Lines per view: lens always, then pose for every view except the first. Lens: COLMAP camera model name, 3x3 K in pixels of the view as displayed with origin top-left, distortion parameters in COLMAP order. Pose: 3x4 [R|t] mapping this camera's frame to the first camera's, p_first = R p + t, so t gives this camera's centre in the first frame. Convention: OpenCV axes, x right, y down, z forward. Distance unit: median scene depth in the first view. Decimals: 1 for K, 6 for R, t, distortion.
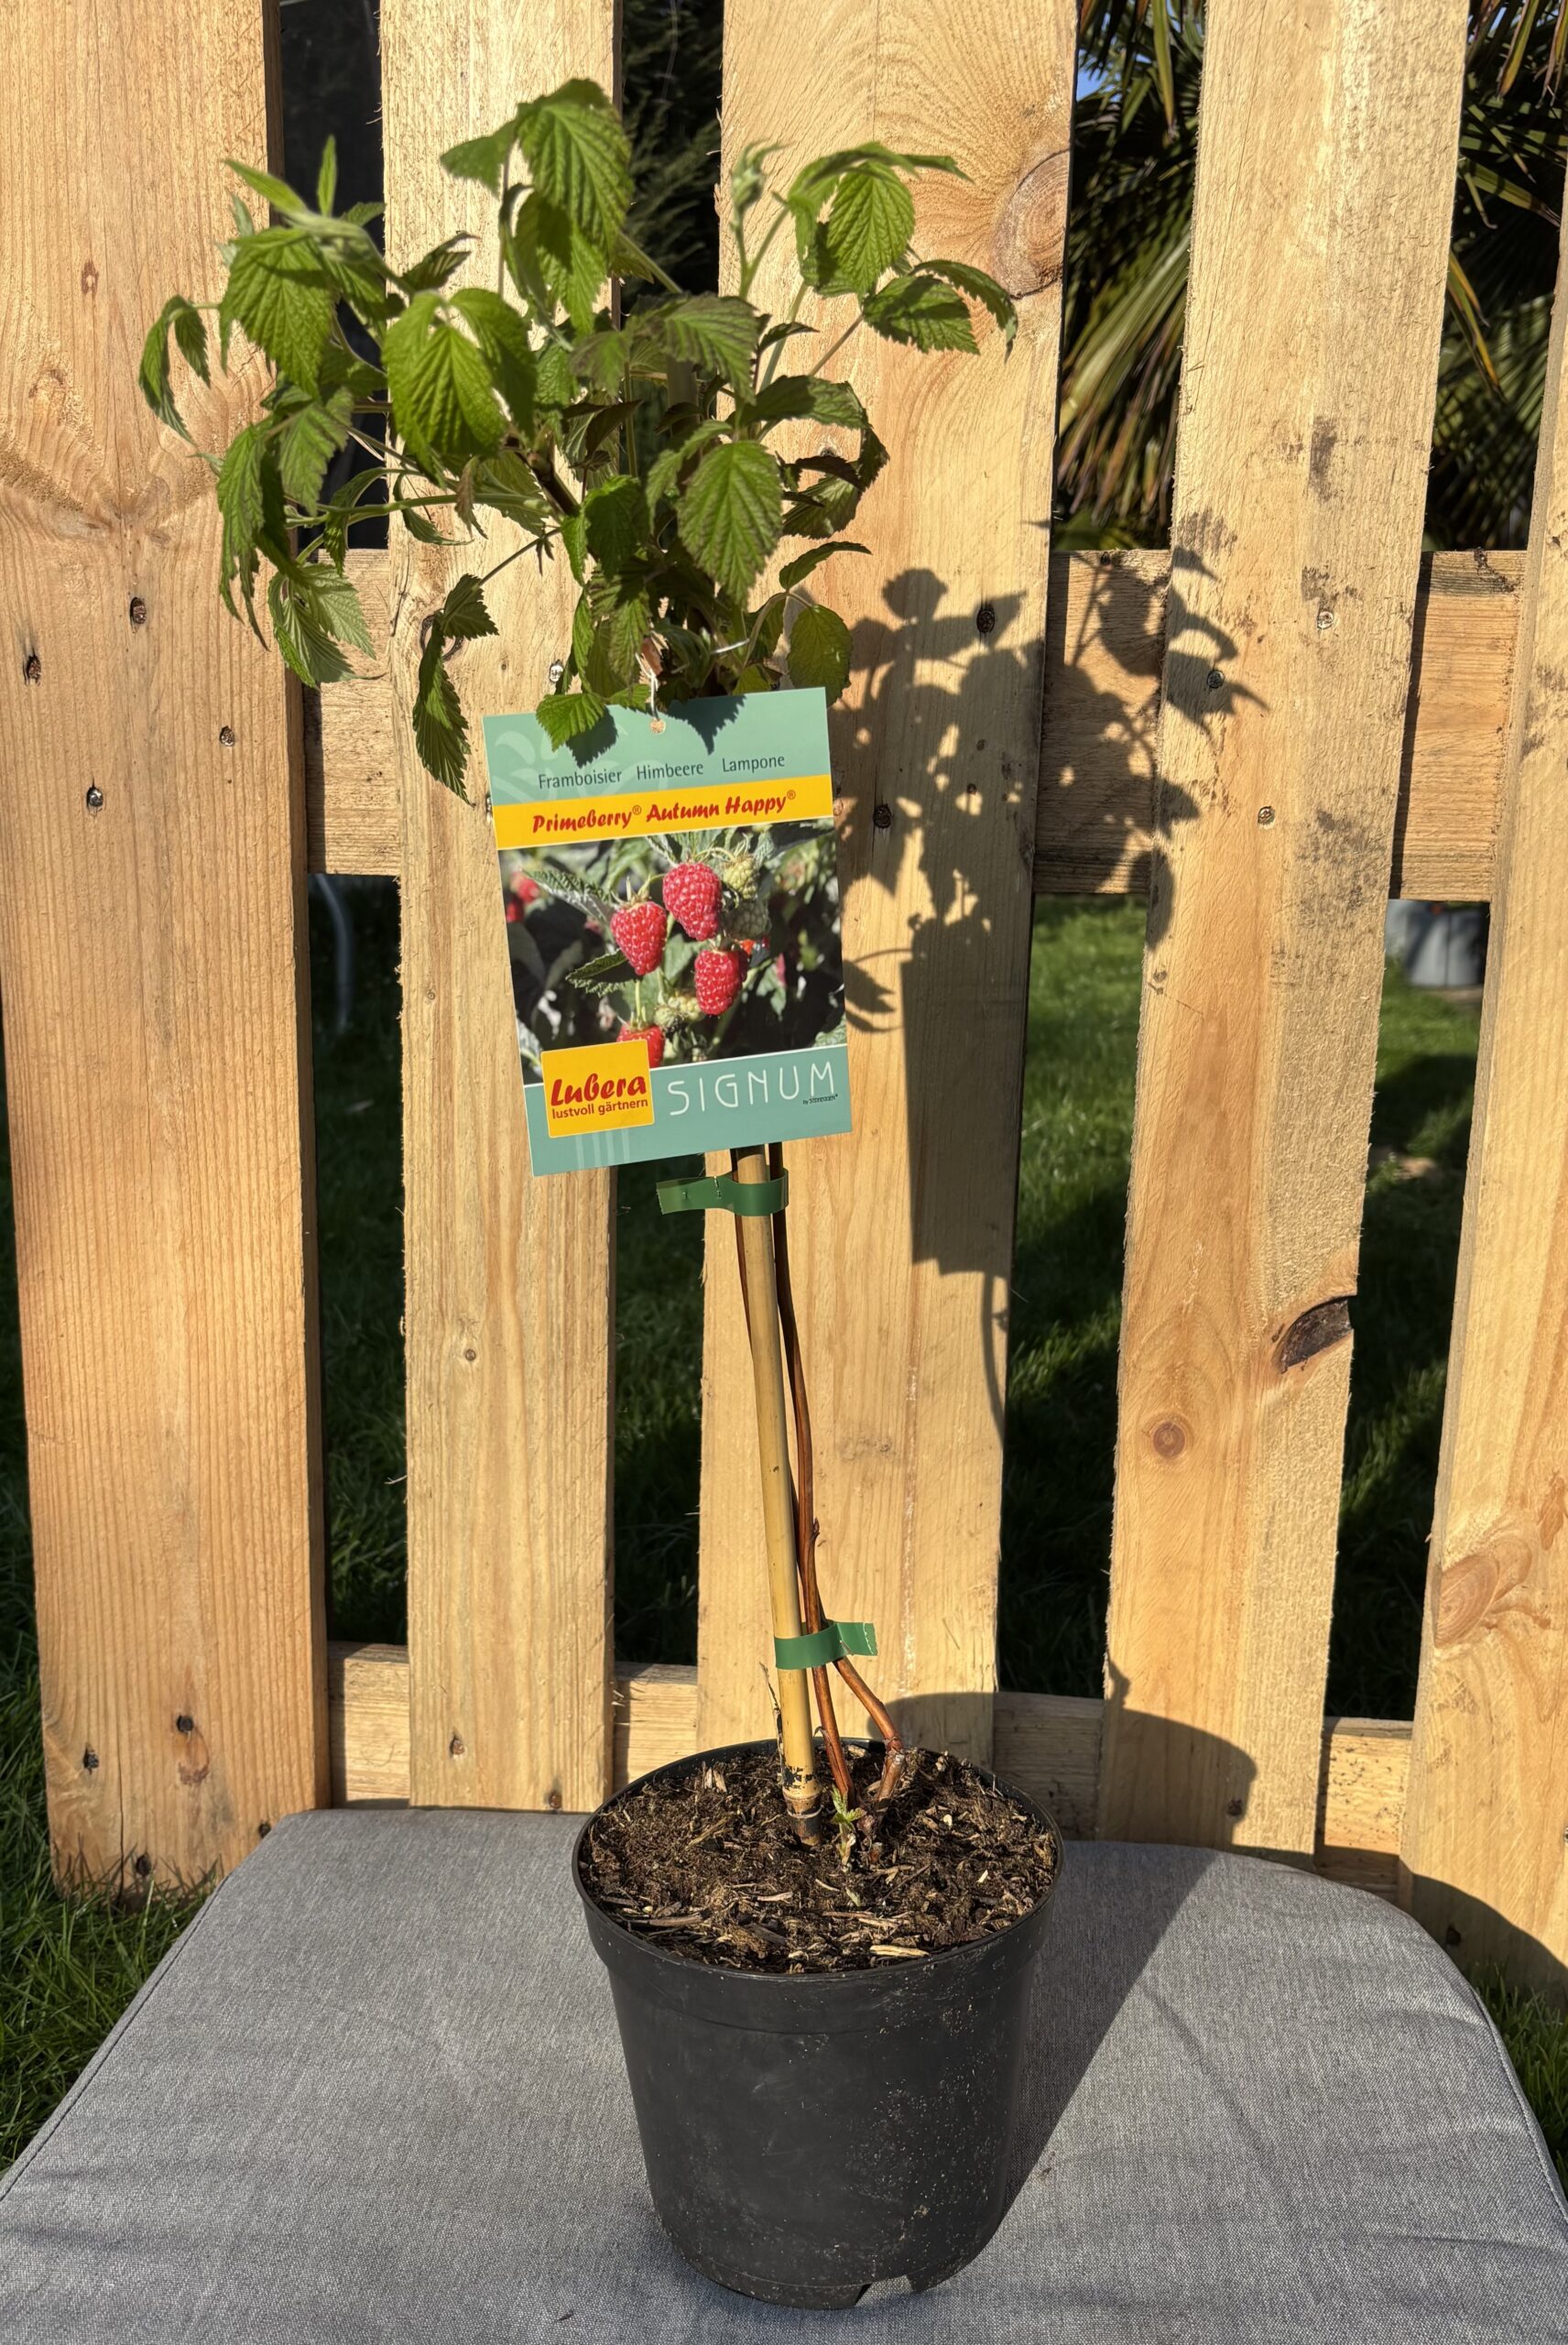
lens RADIAL K [[1940.1, 0, 707.9], [0, 1940.1, 1186.1], [0, 0, 1]] dist [0.006340, -0.009823]
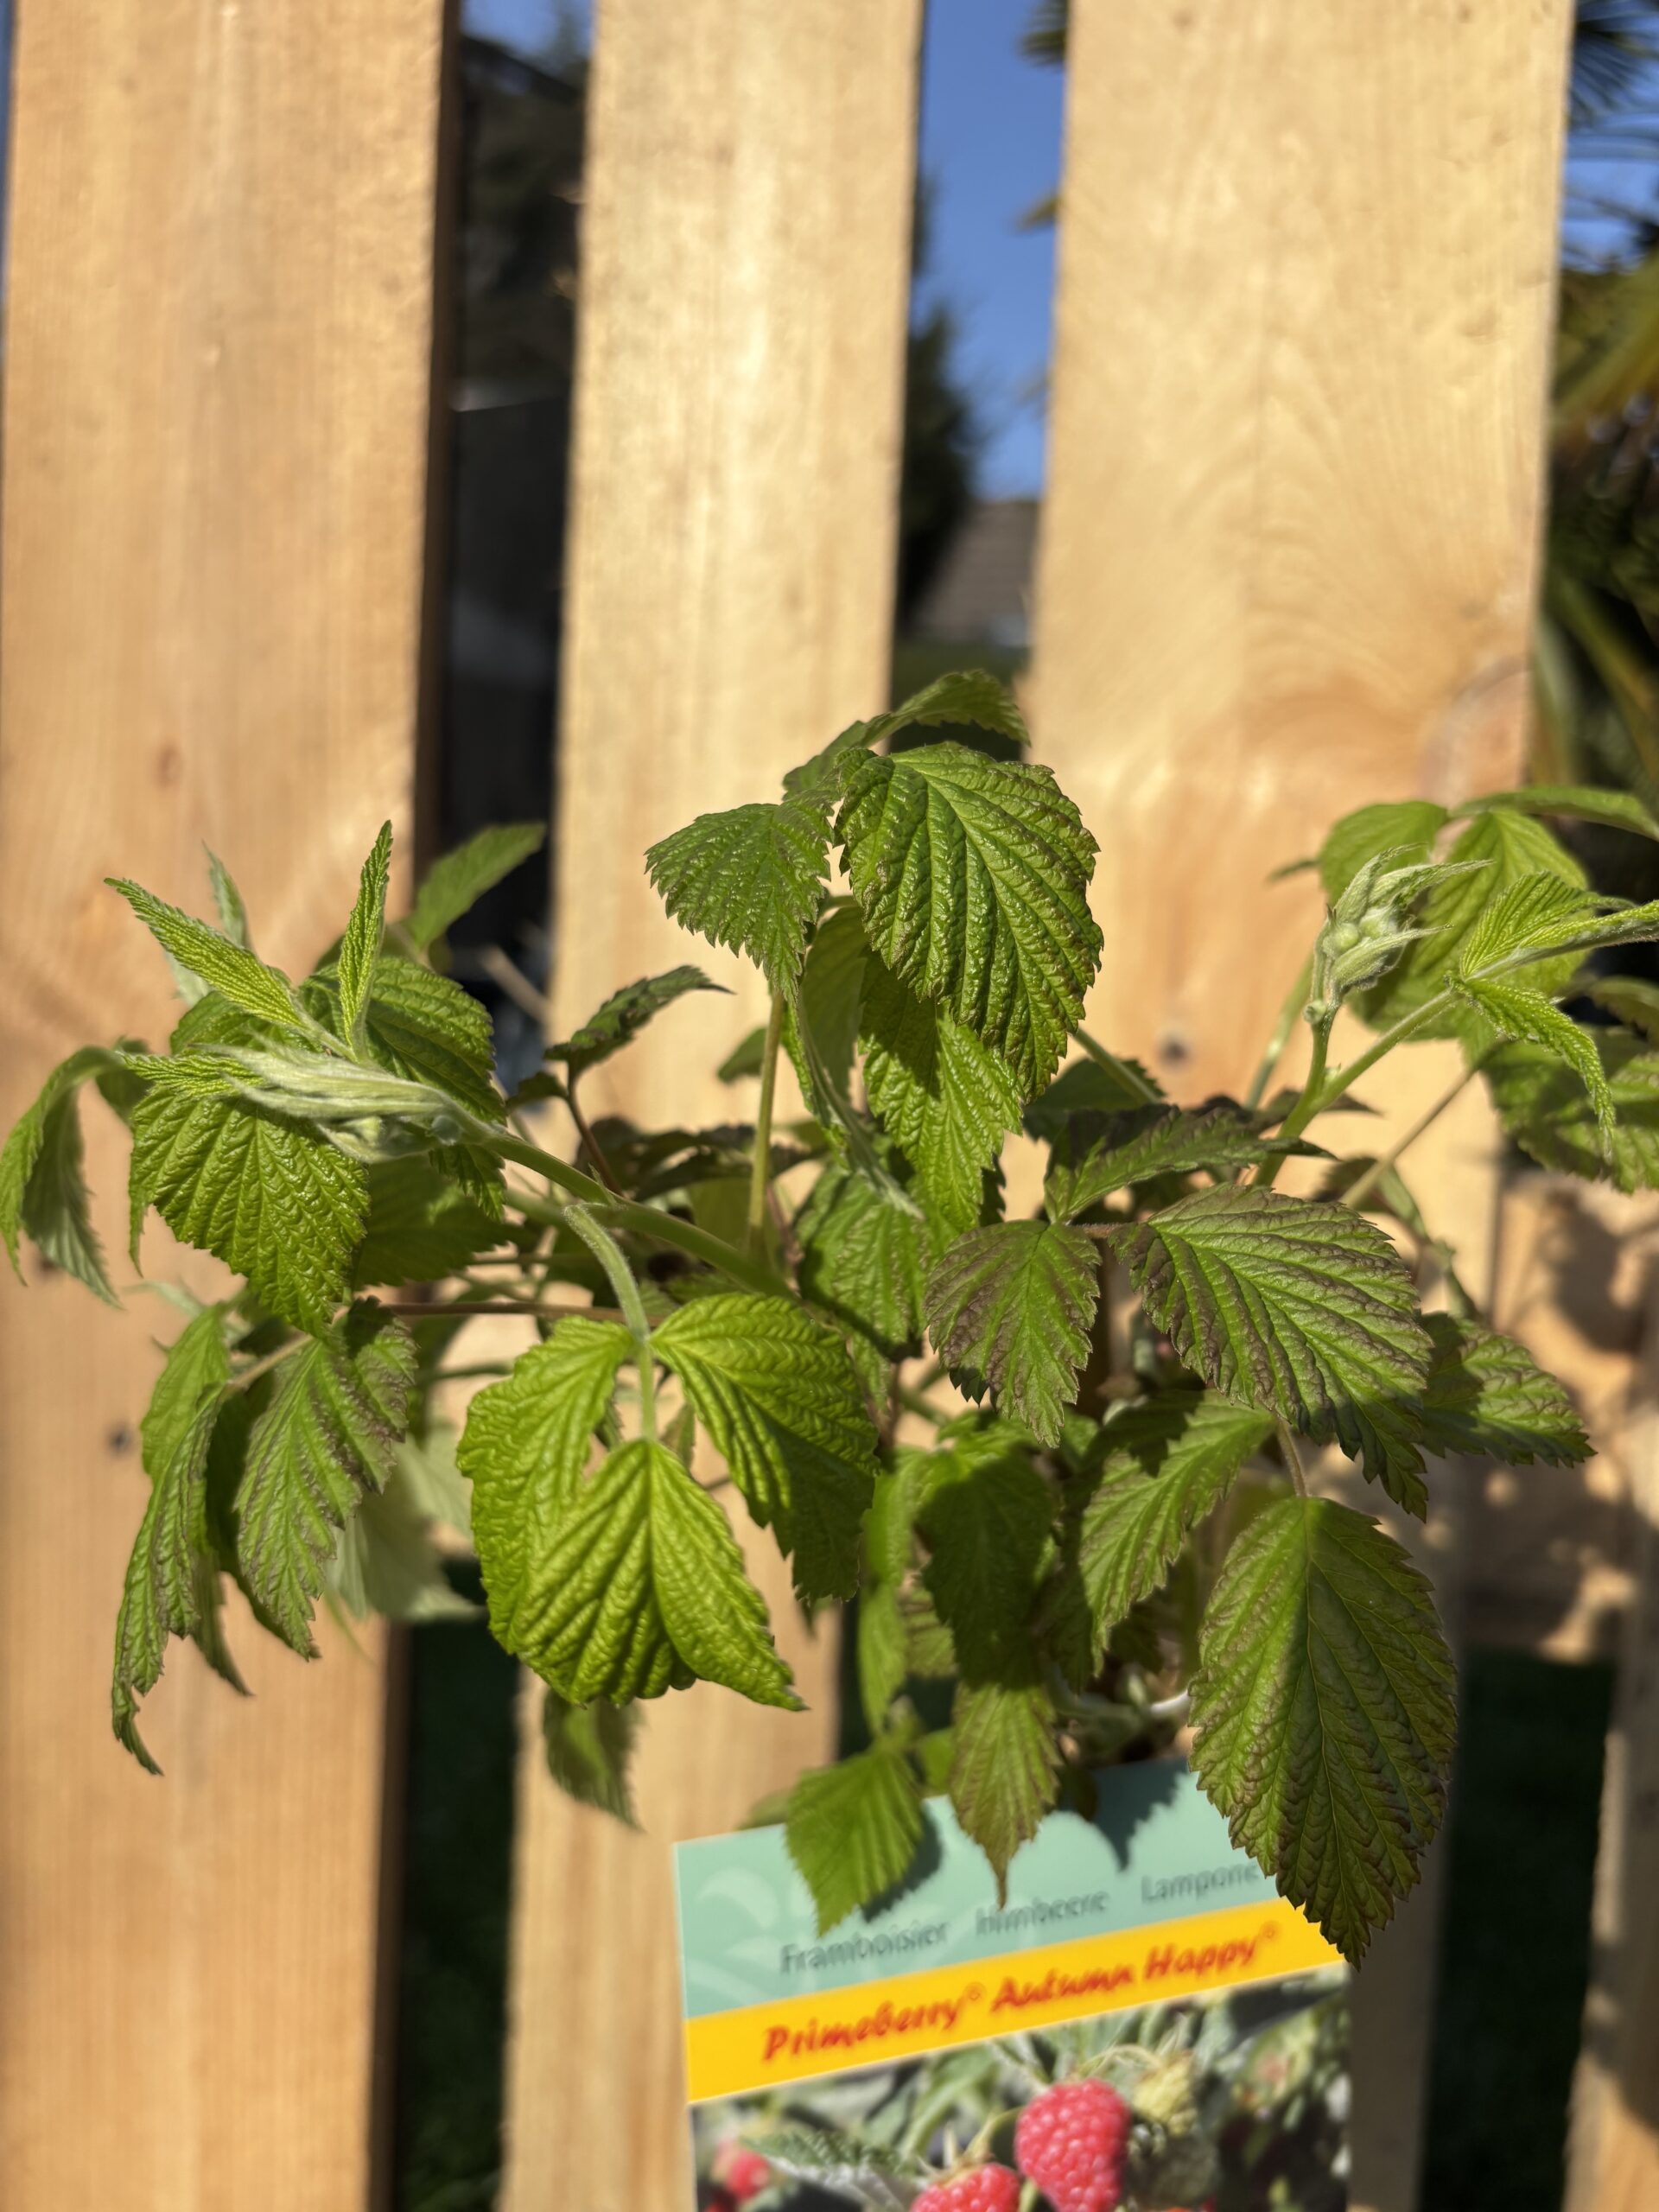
lens RADIAL K [[1730.5, 0, 846.0], [0, 1730.5, 1100.5], [0, 0, 1]] dist [-0.002333, -0.006100]
pose [[0.999370, 0.035404, -0.002585, -0.057286], [-0.035354, 0.986141, -0.162101, -0.260036], [-0.003190, 0.162090, 0.986771, 0.395267]]
